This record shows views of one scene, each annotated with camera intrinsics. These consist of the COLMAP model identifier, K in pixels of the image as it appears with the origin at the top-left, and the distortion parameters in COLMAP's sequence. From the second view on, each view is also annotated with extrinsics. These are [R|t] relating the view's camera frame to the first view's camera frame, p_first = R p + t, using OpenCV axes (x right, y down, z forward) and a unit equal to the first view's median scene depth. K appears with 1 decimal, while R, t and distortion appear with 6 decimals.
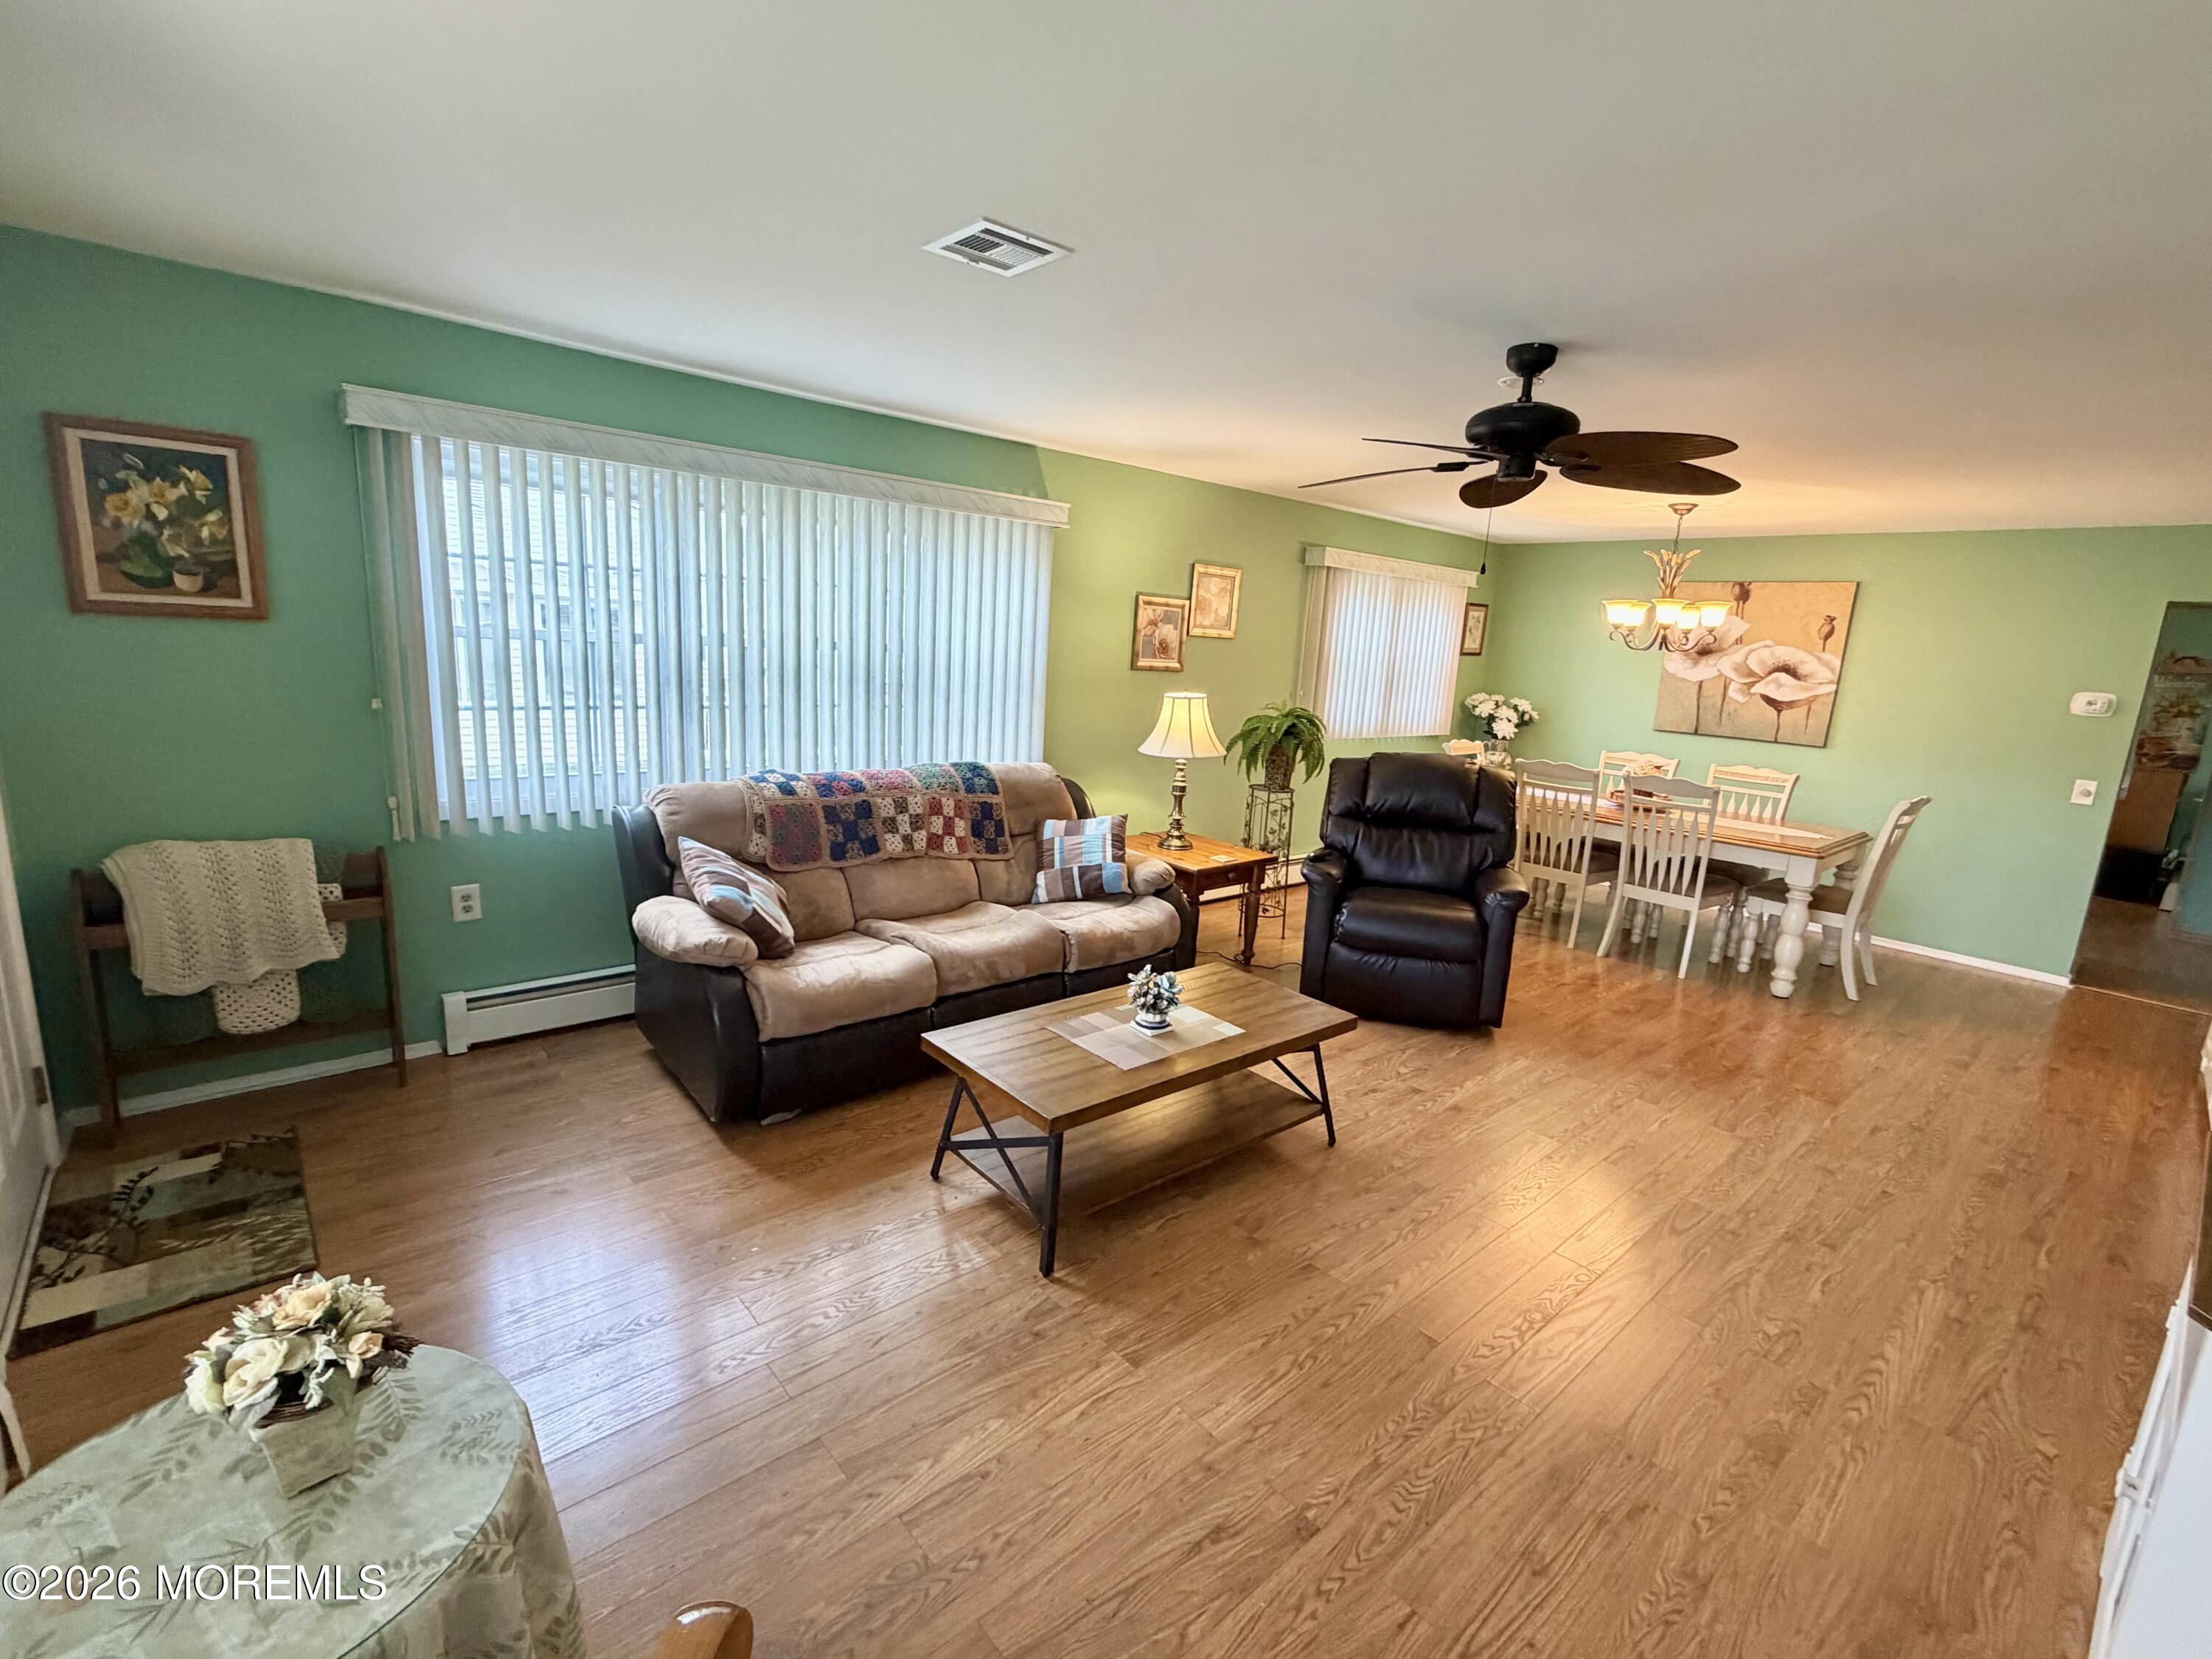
lens RADIAL K [[983.5, 0, 1105.4], [0, 983.5, 830.3], [0, 0, 1]] dist [0.000559, 0.000080]
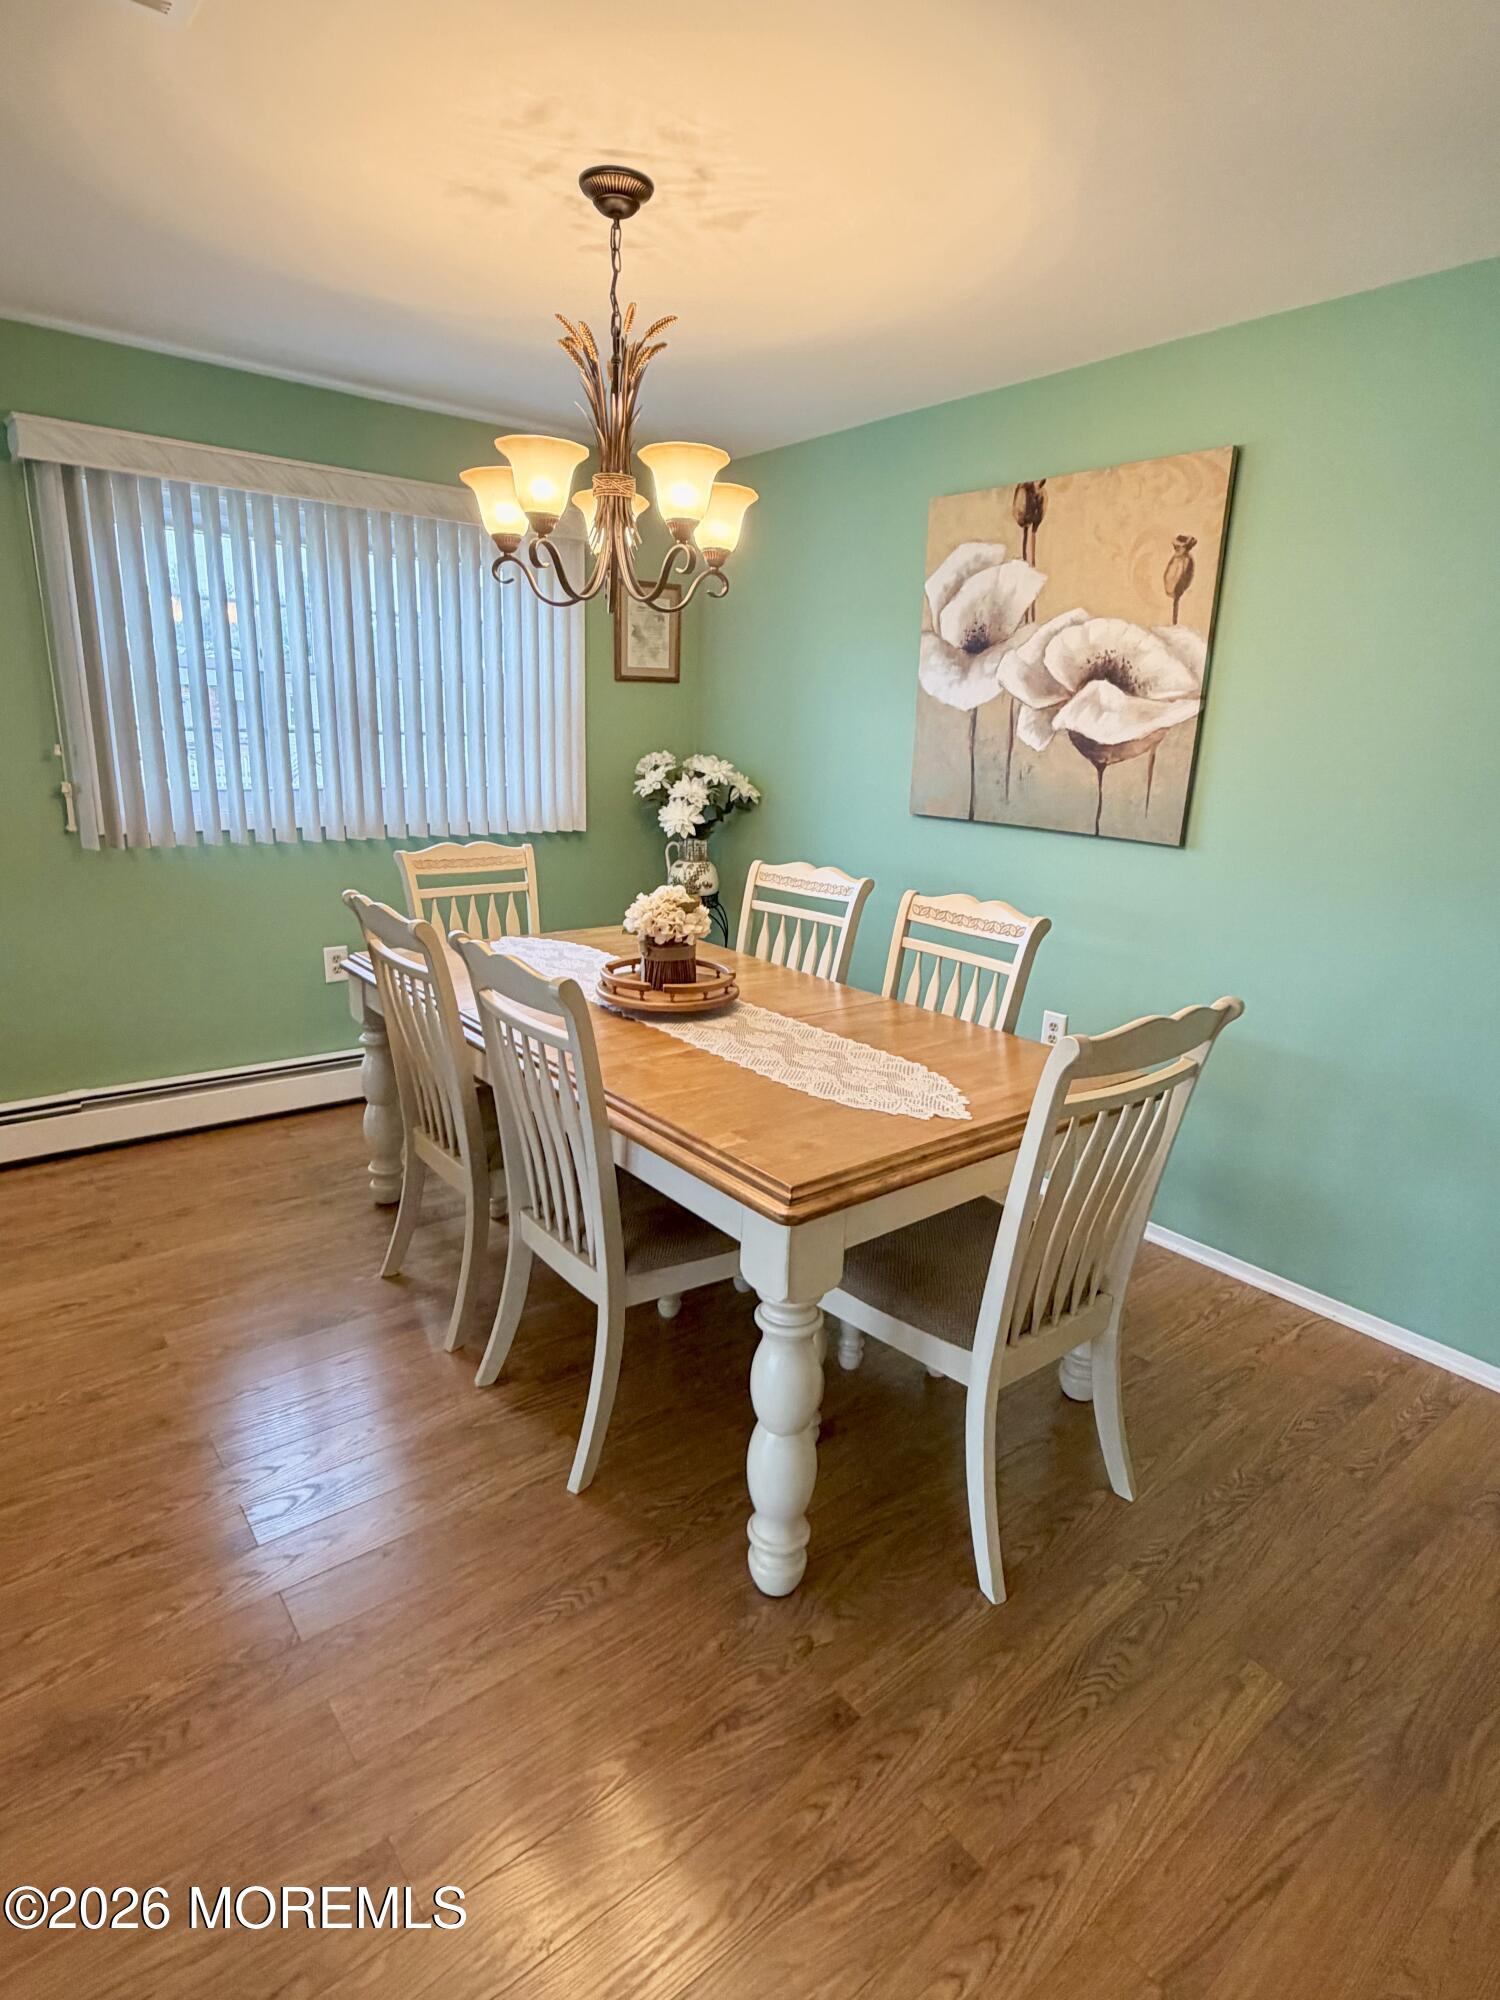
lens RADIAL K [[1053.0, 0, 749.8], [0, 1053.0, 991.5], [0, 0, 1]] dist [-0.007406, -0.000589]
pose [[0.998562, -0.008690, -0.052893, 0.550970], [0.011331, 0.998693, 0.049842, -0.044668], [0.052391, -0.050370, 0.997356, 0.508128]]
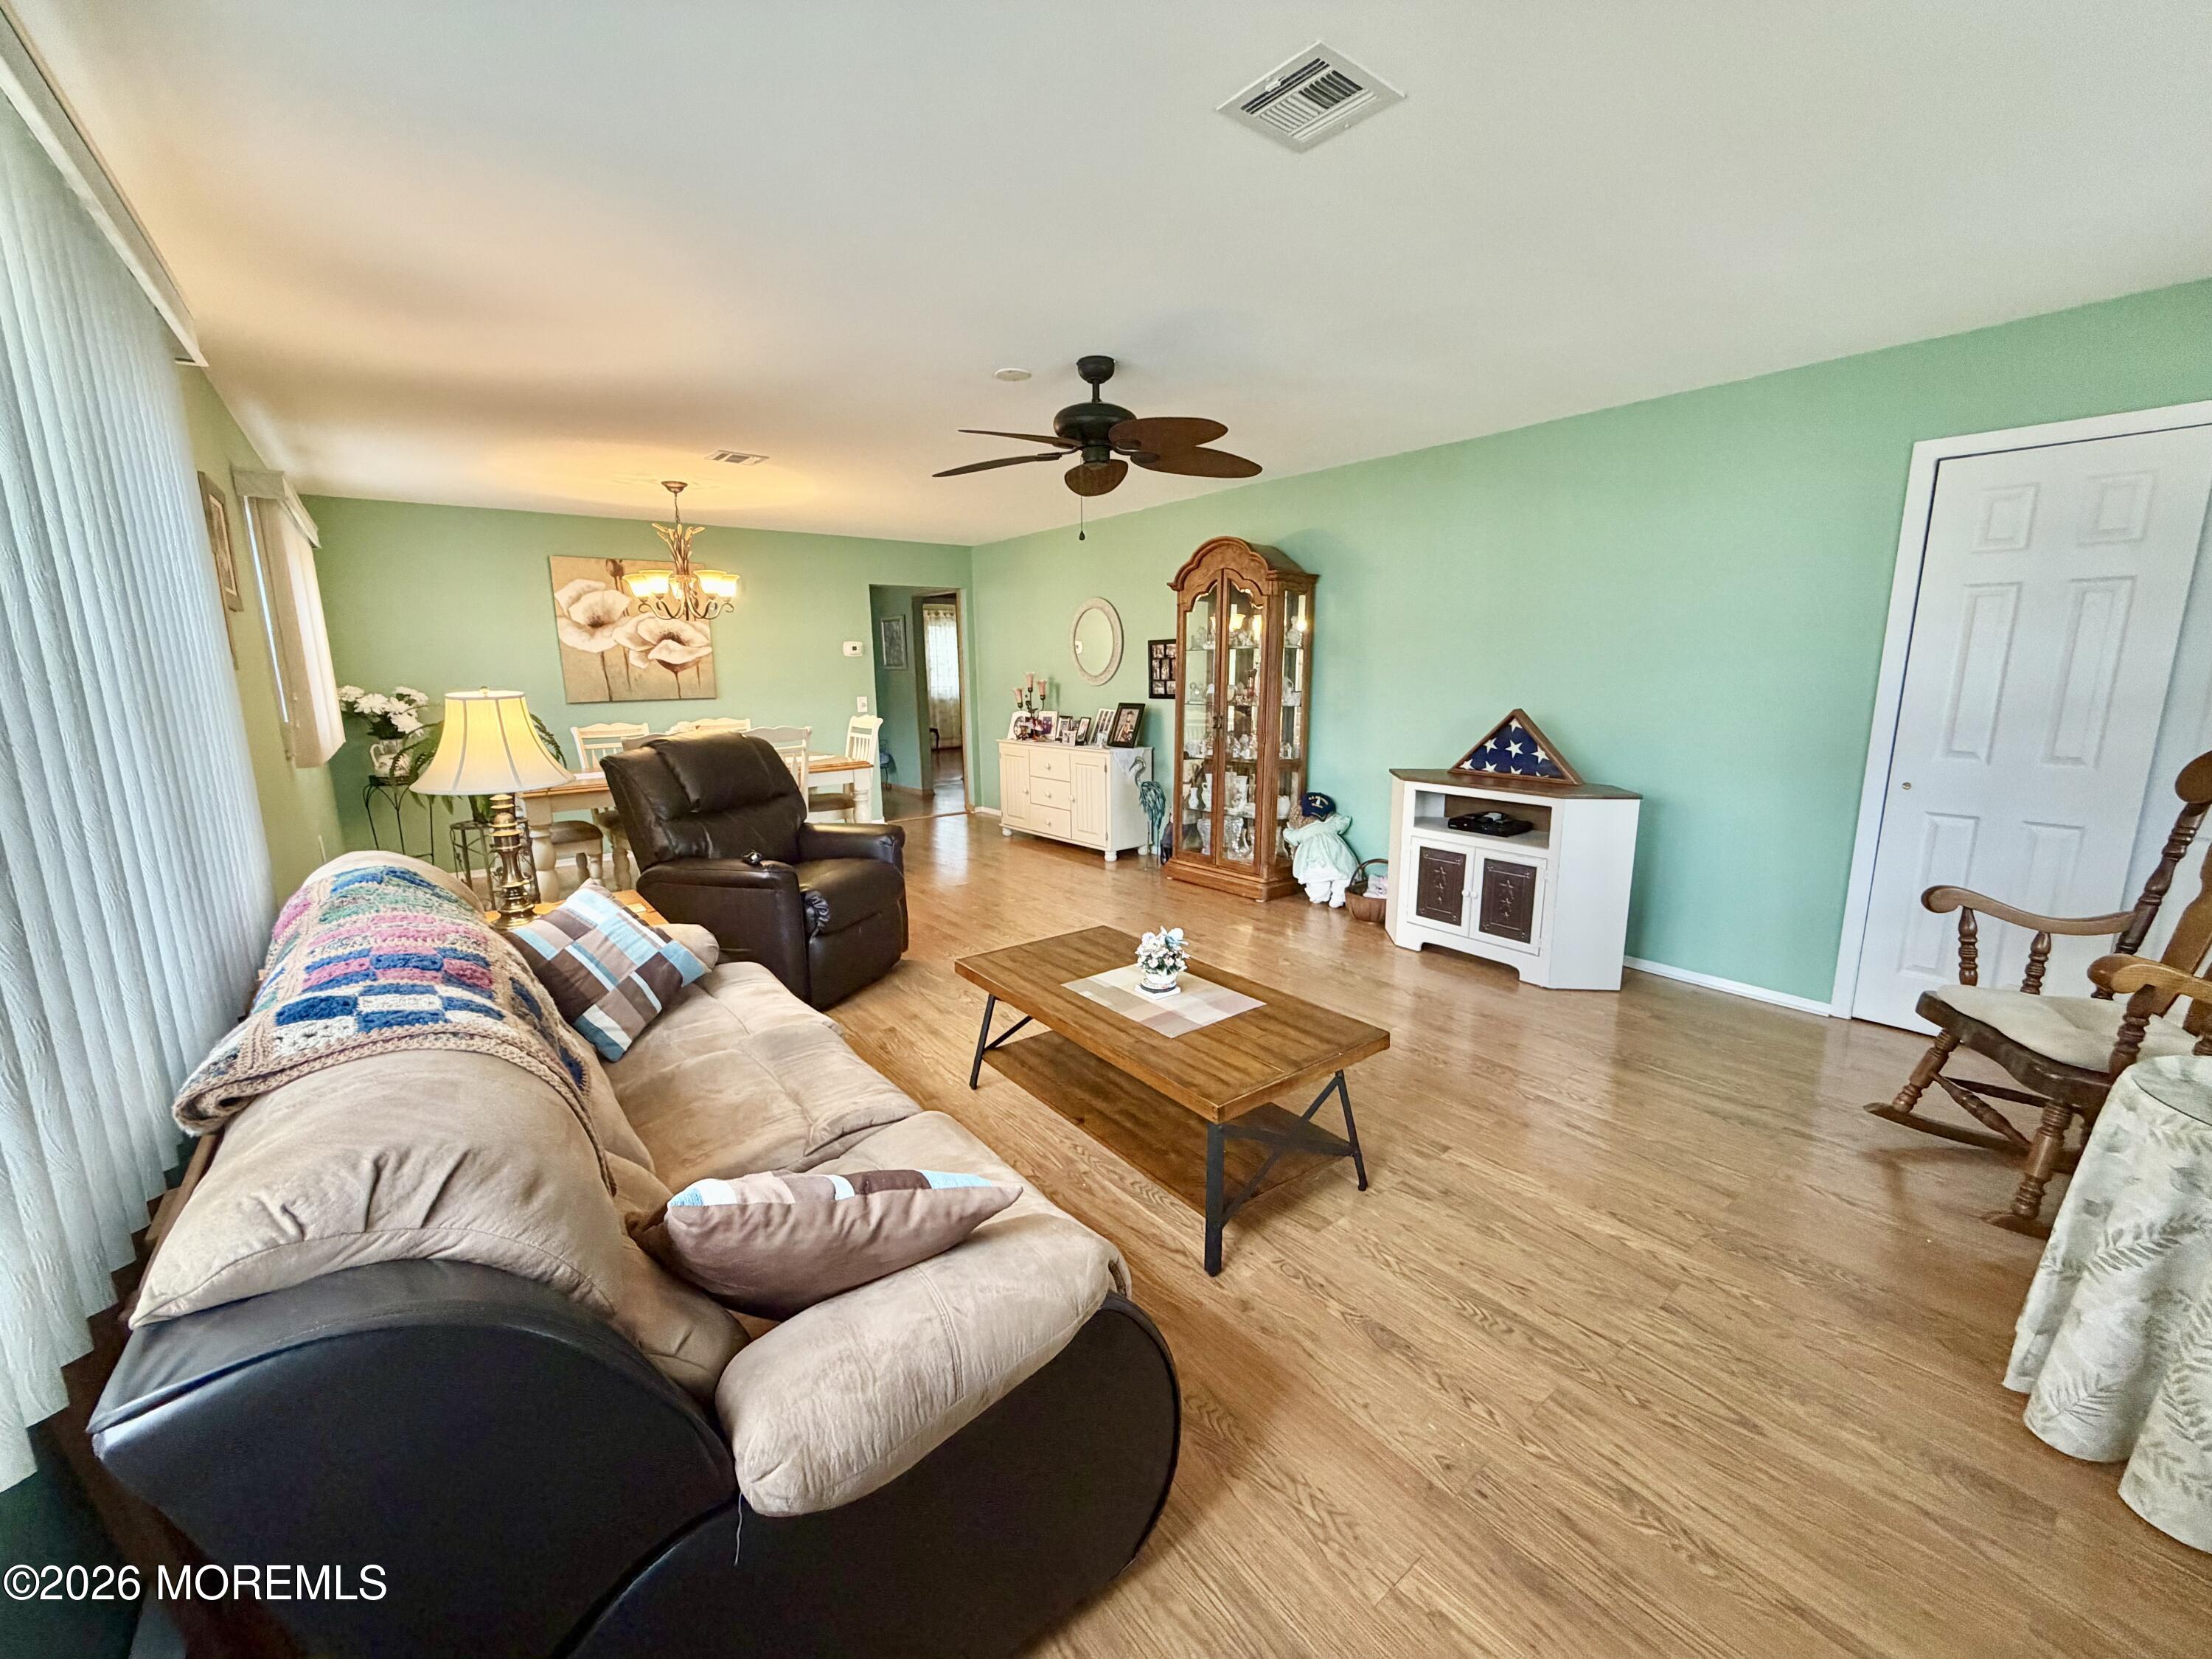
lens RADIAL K [[887.7, 0, 1102.2], [0, 887.7, 827.0], [0, 0, 1]] dist [0.000932, -0.000022]
pose [[0.062168, -0.242239, 0.968223, -0.353068], [0.214993, 0.950575, 0.224020, -0.074544], [-0.974635, 0.194234, 0.111175, 0.424736]]
